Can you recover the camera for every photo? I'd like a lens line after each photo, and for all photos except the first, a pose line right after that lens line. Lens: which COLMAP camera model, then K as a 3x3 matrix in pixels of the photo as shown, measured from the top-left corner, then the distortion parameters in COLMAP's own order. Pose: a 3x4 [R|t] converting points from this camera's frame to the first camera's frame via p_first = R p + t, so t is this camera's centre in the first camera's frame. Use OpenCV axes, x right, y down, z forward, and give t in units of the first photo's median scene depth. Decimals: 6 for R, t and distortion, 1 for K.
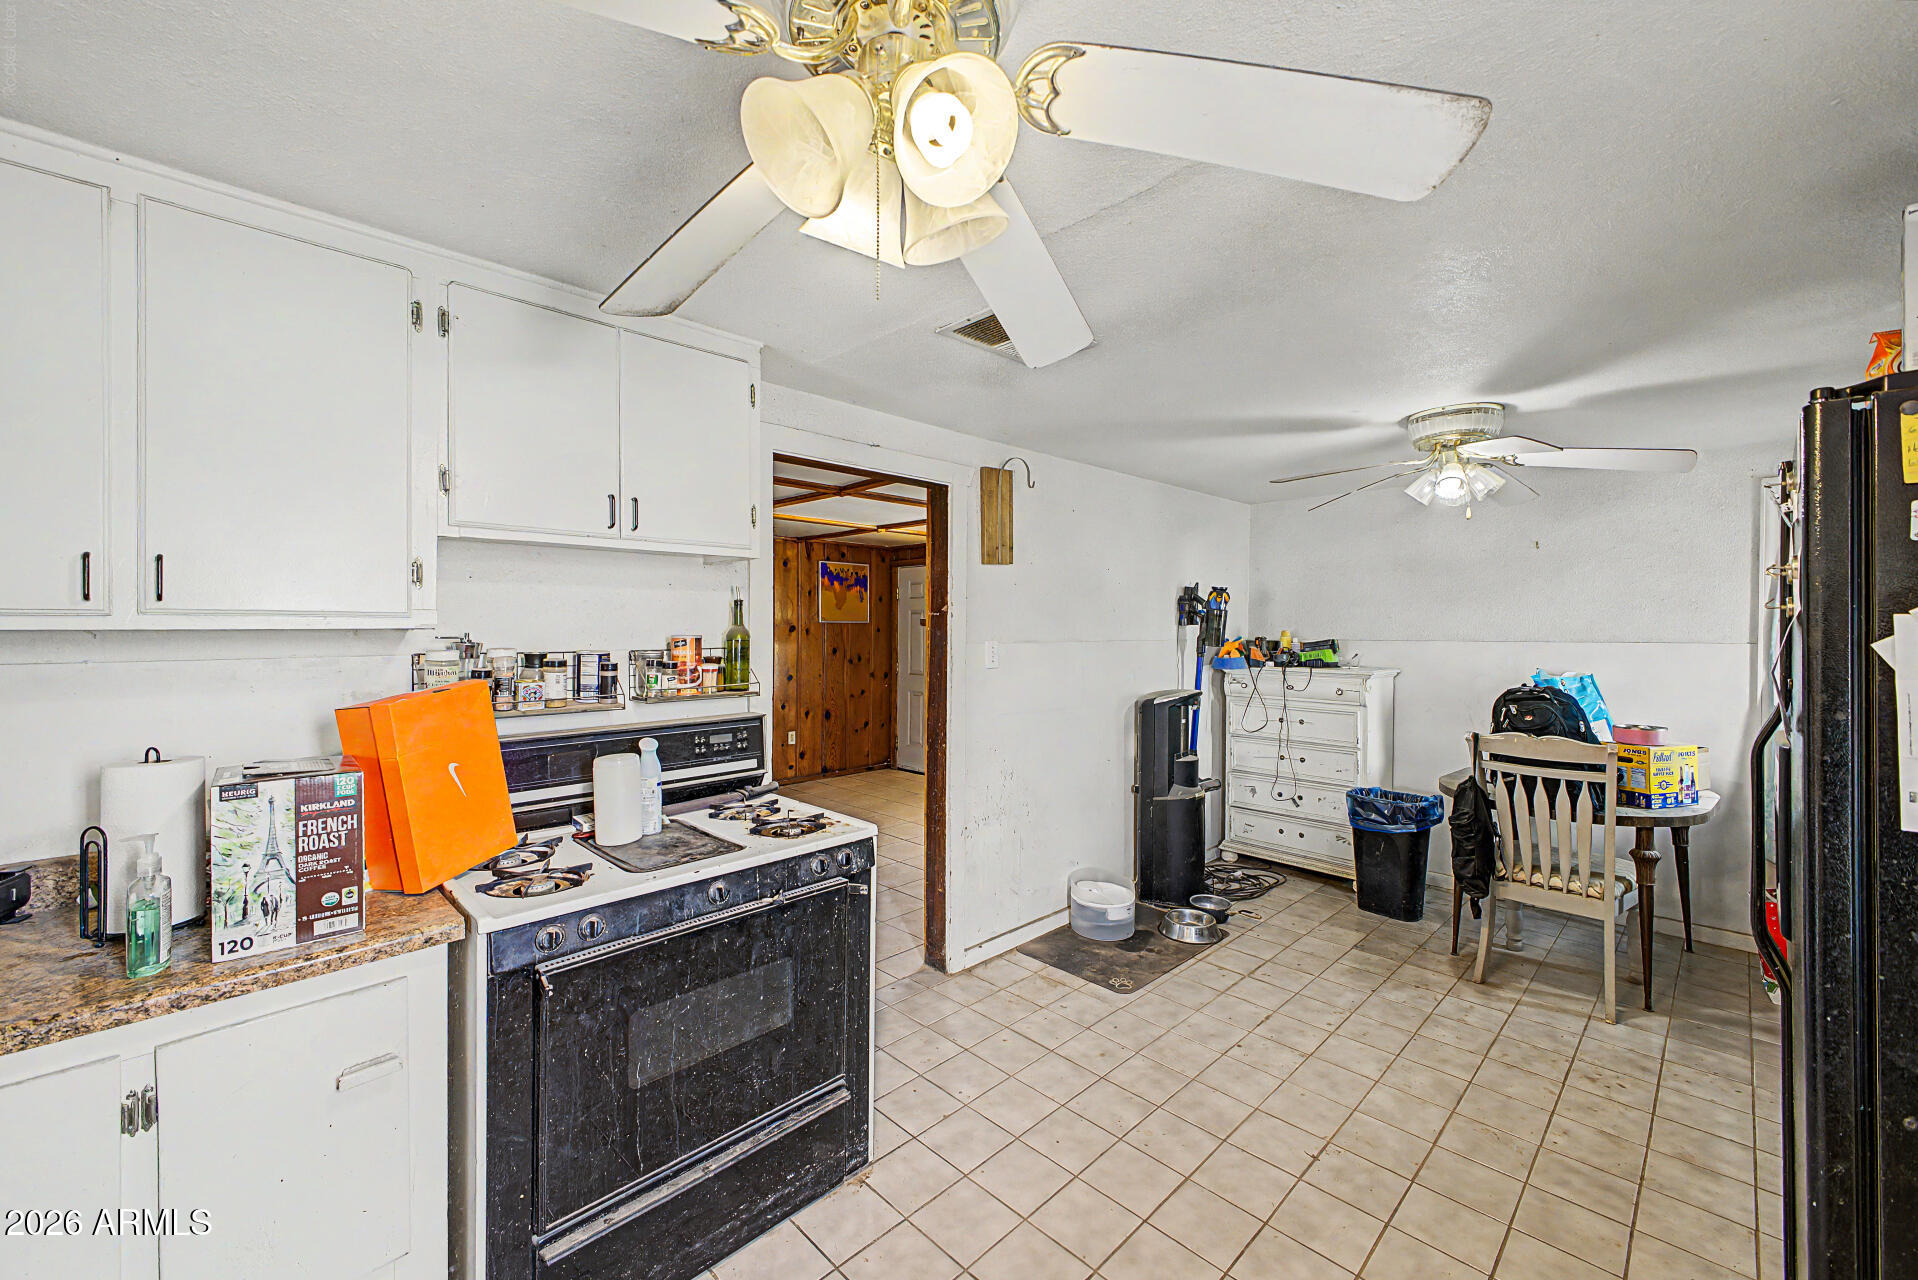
lens RADIAL K [[757.6, 0, 956.0], [0, 757.6, 628.6], [0, 0, 1]] dist [0.004036, -0.000128]
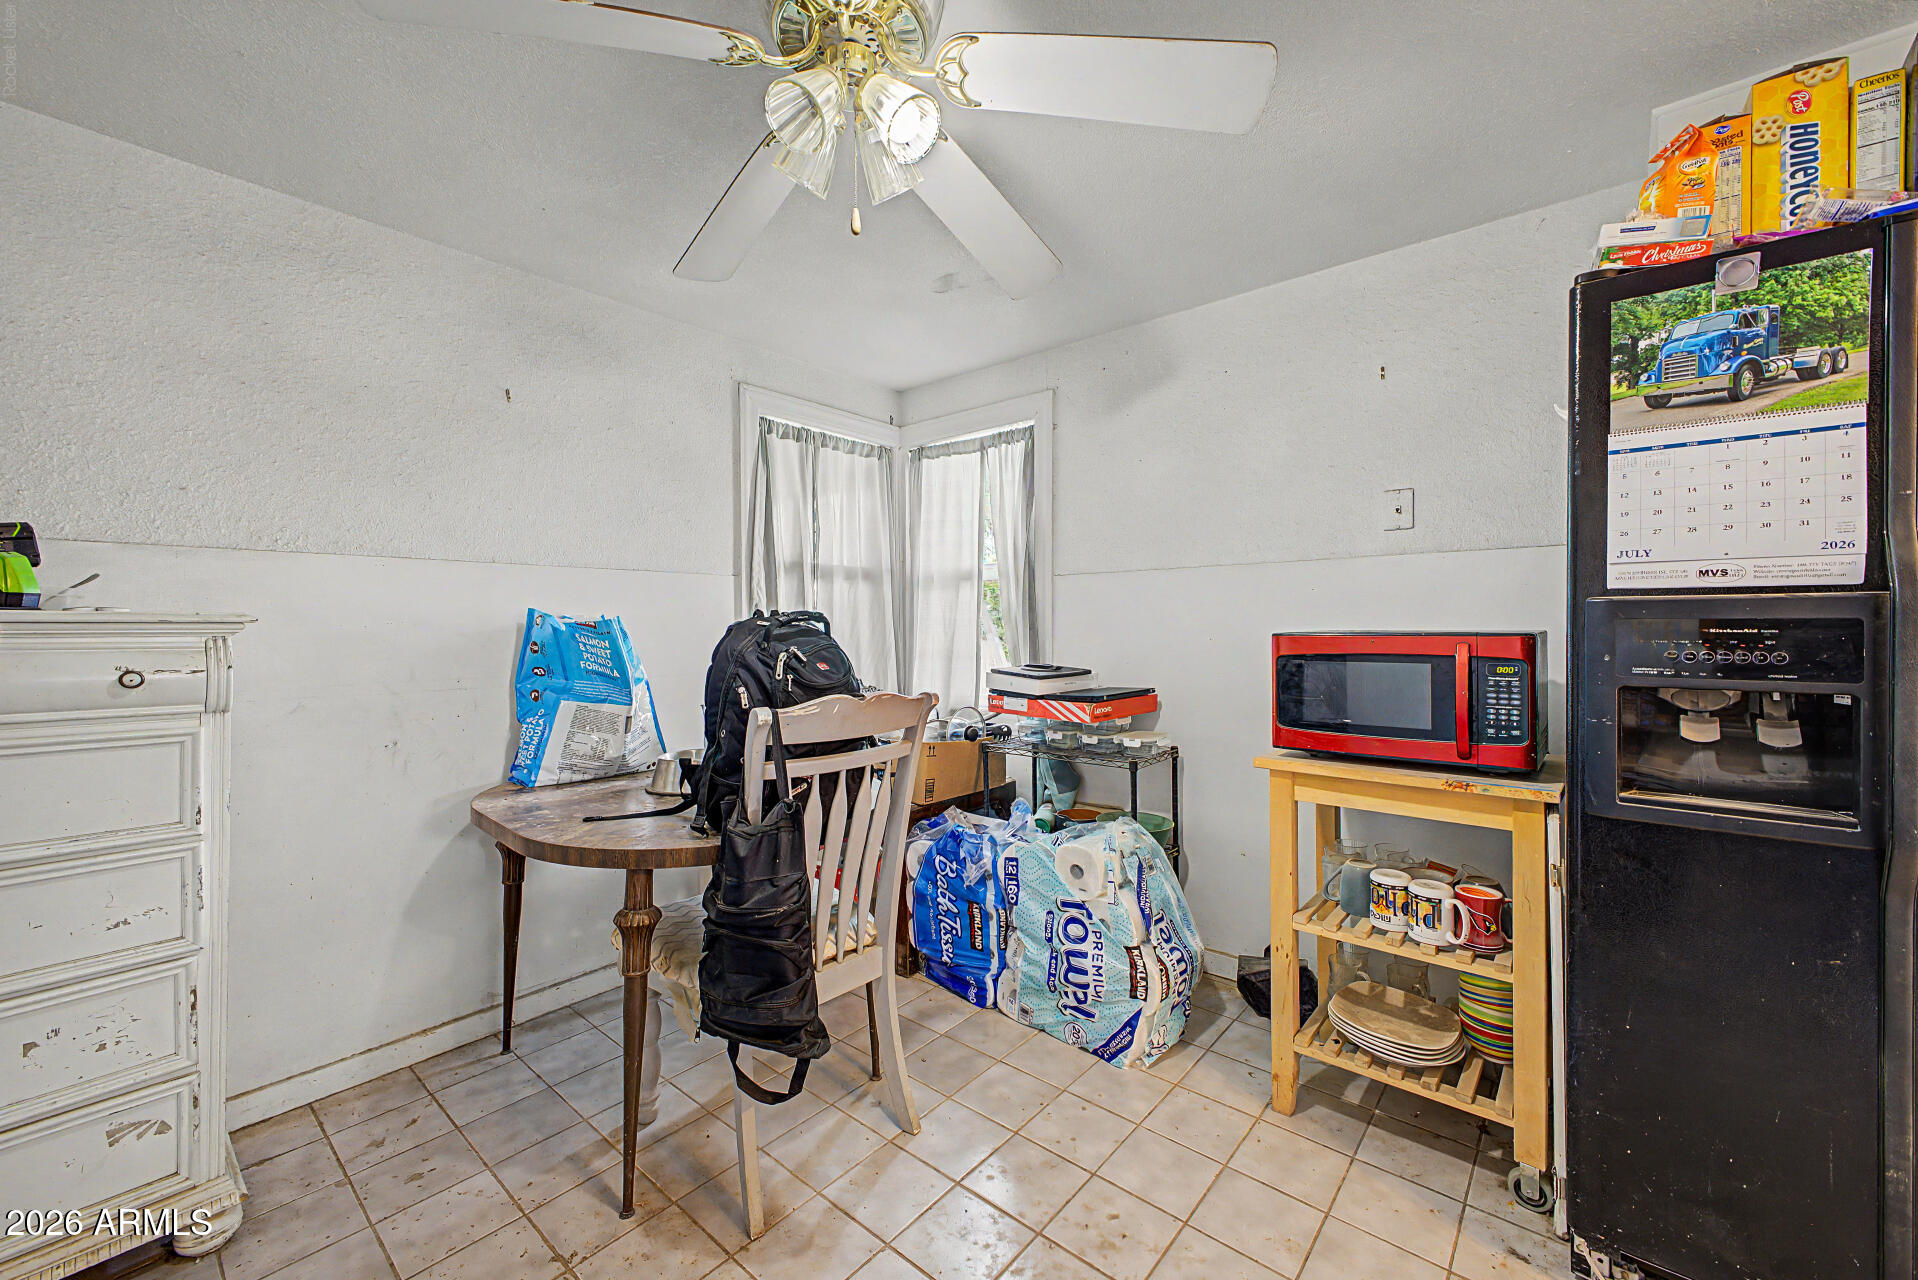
lens RADIAL K [[757.6, 0, 959.7], [0, 757.6, 637.2], [0, 0, 1]] dist [0.004036, -0.000128]
pose [[-0.086811, -0.008339, 0.996190, 0.217896], [0.010049, 0.999907, 0.009246, 0.094608], [-0.996174, 0.010813, -0.086720, 0.958850]]
